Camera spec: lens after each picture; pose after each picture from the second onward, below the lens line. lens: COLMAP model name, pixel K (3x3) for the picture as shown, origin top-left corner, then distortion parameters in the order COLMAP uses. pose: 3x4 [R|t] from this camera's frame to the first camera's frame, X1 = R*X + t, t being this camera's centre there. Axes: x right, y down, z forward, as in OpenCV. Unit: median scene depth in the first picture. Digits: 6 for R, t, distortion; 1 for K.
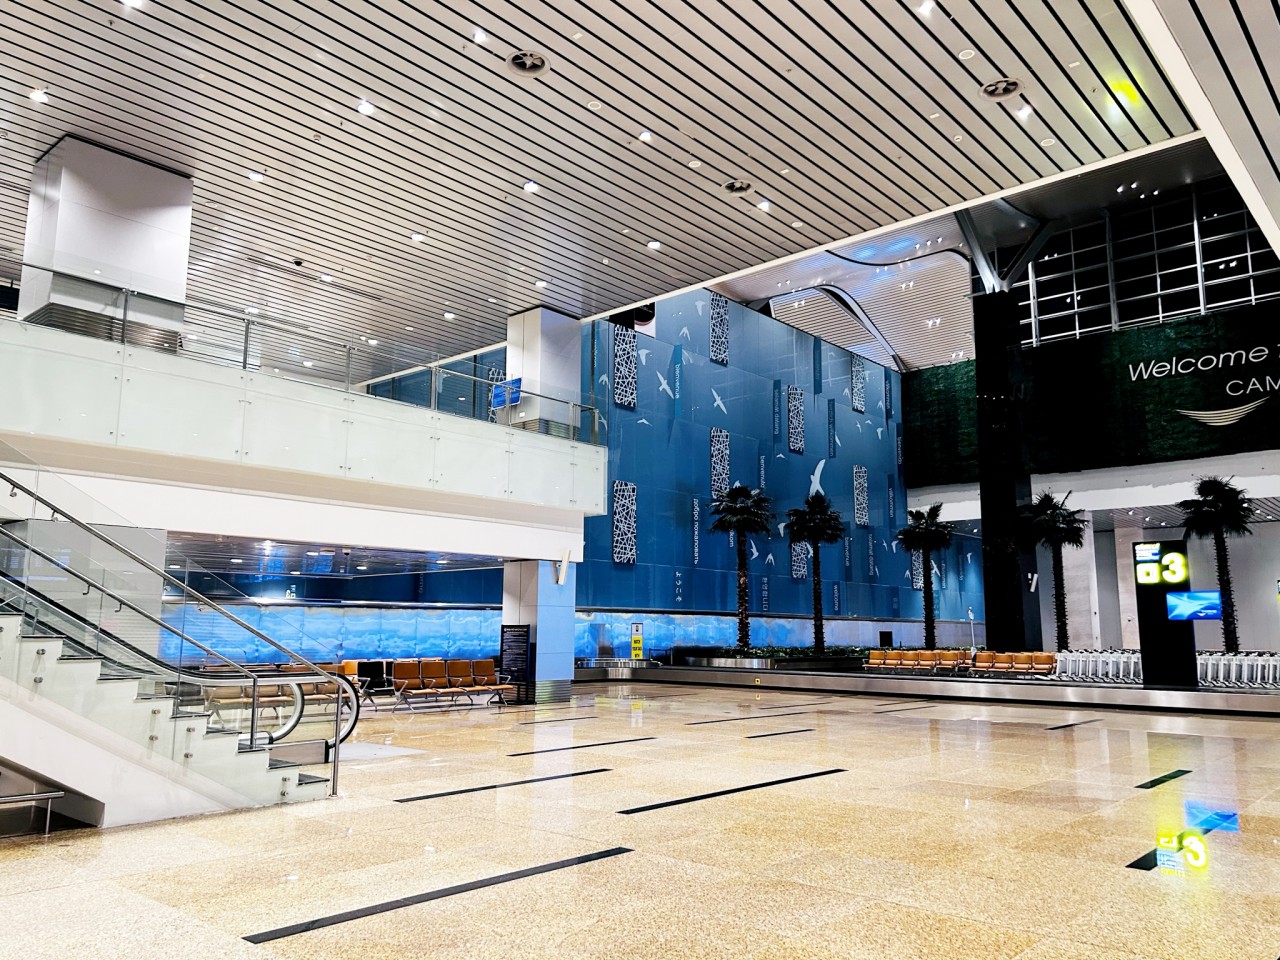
lens RADIAL K [[965.6, 0, 640.0], [0, 965.6, 480.0], [0, 0, 1]] dist [0.025525, -0.003741]
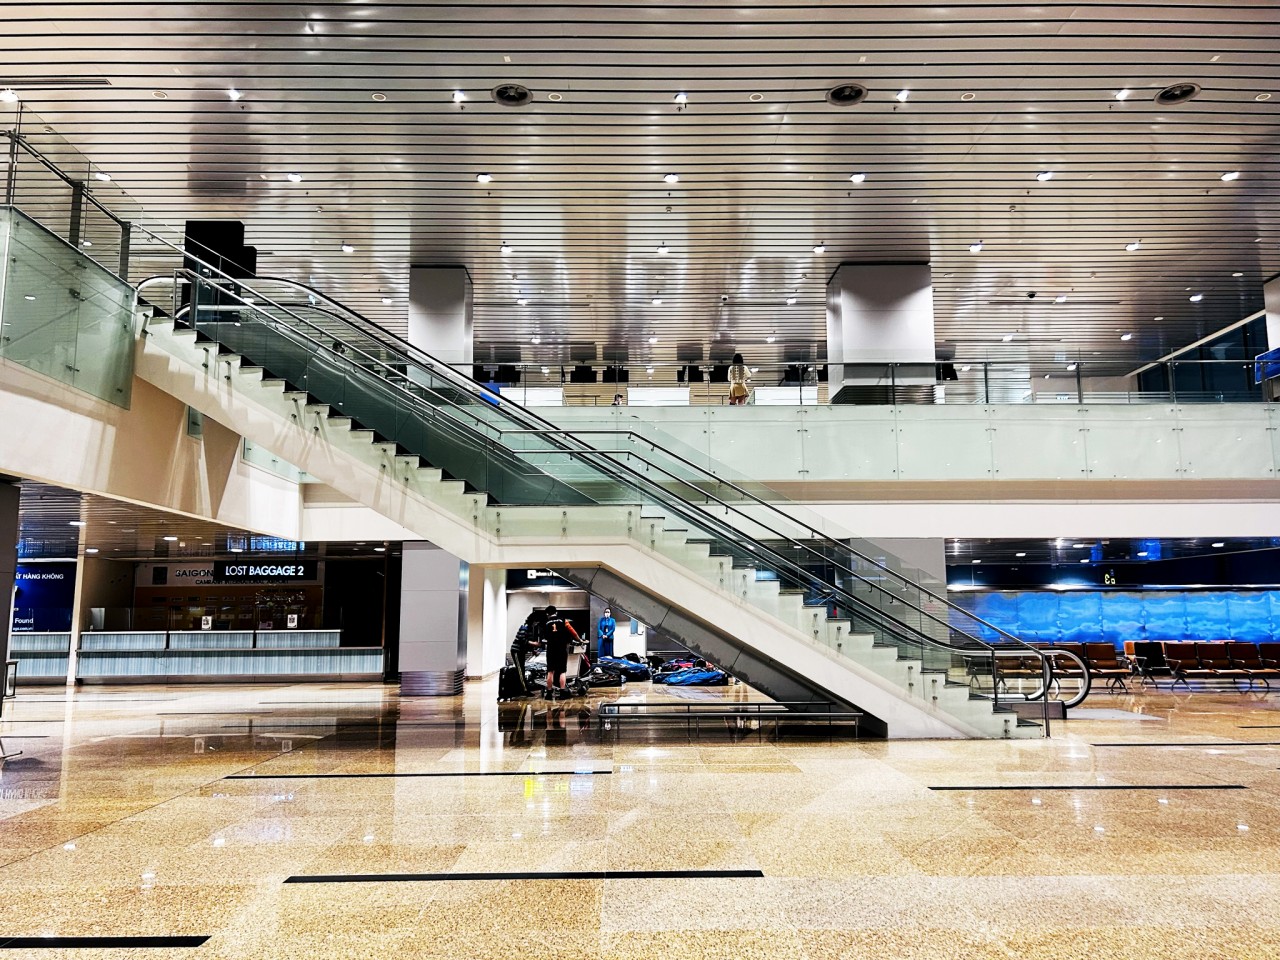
lens RADIAL K [[965.6, 0, 640.0], [0, 965.6, 480.0], [0, 0, 1]] dist [0.025525, -0.003741]
pose [[0.675175, -0.112742, -0.728991, 0.155208], [0.124767, 0.991467, -0.037779, -0.022105], [0.727030, -0.065446, 0.683480, -0.144606]]
